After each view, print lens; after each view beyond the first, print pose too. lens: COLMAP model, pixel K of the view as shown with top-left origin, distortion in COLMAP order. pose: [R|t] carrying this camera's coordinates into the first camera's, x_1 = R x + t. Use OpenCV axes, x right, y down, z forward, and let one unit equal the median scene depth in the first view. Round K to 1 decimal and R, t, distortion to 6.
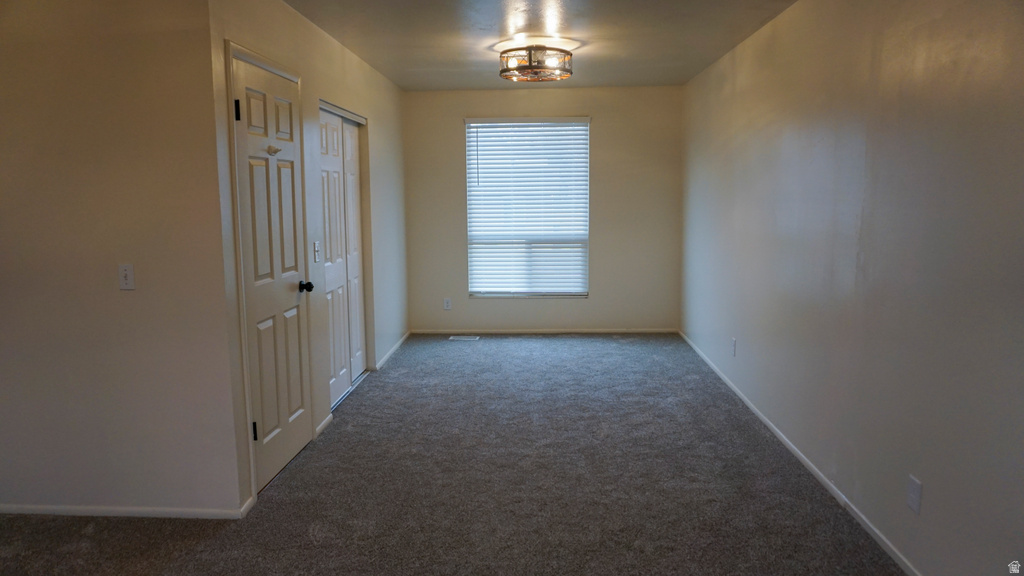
lens RADIAL K [[690.7, 0, 512.0], [0, 690.7, 288.0], [0, 0, 1]] dist [-0.054662, 0.043454]
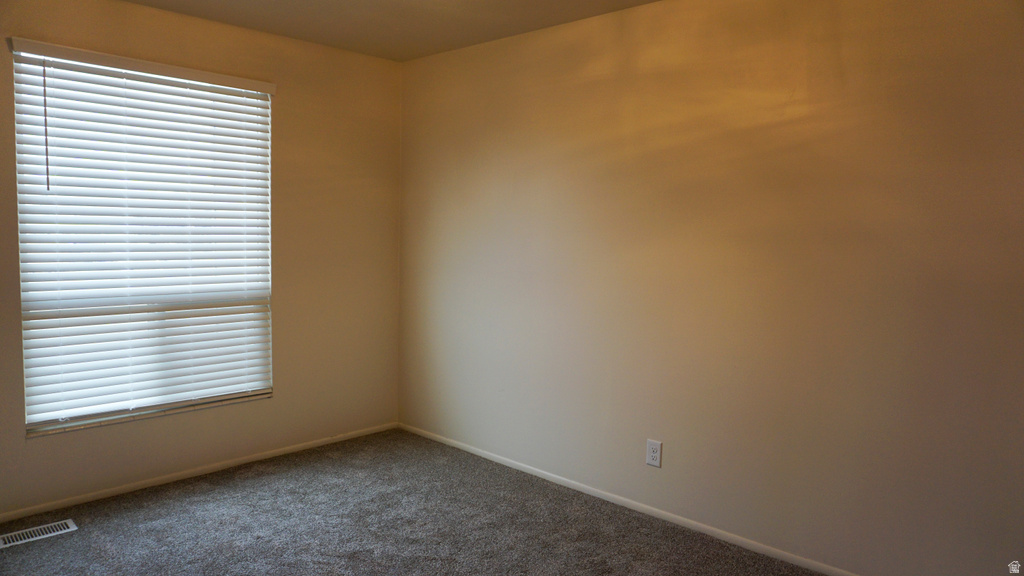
lens RADIAL K [[690.7, 0, 512.0], [0, 690.7, 288.0], [0, 0, 1]] dist [-0.054662, 0.043454]
pose [[0.649979, -0.038102, 0.758996, -0.192335], [0.074606, 0.997117, -0.013835, -0.054258], [-0.756281, 0.065618, 0.650948, 0.472361]]
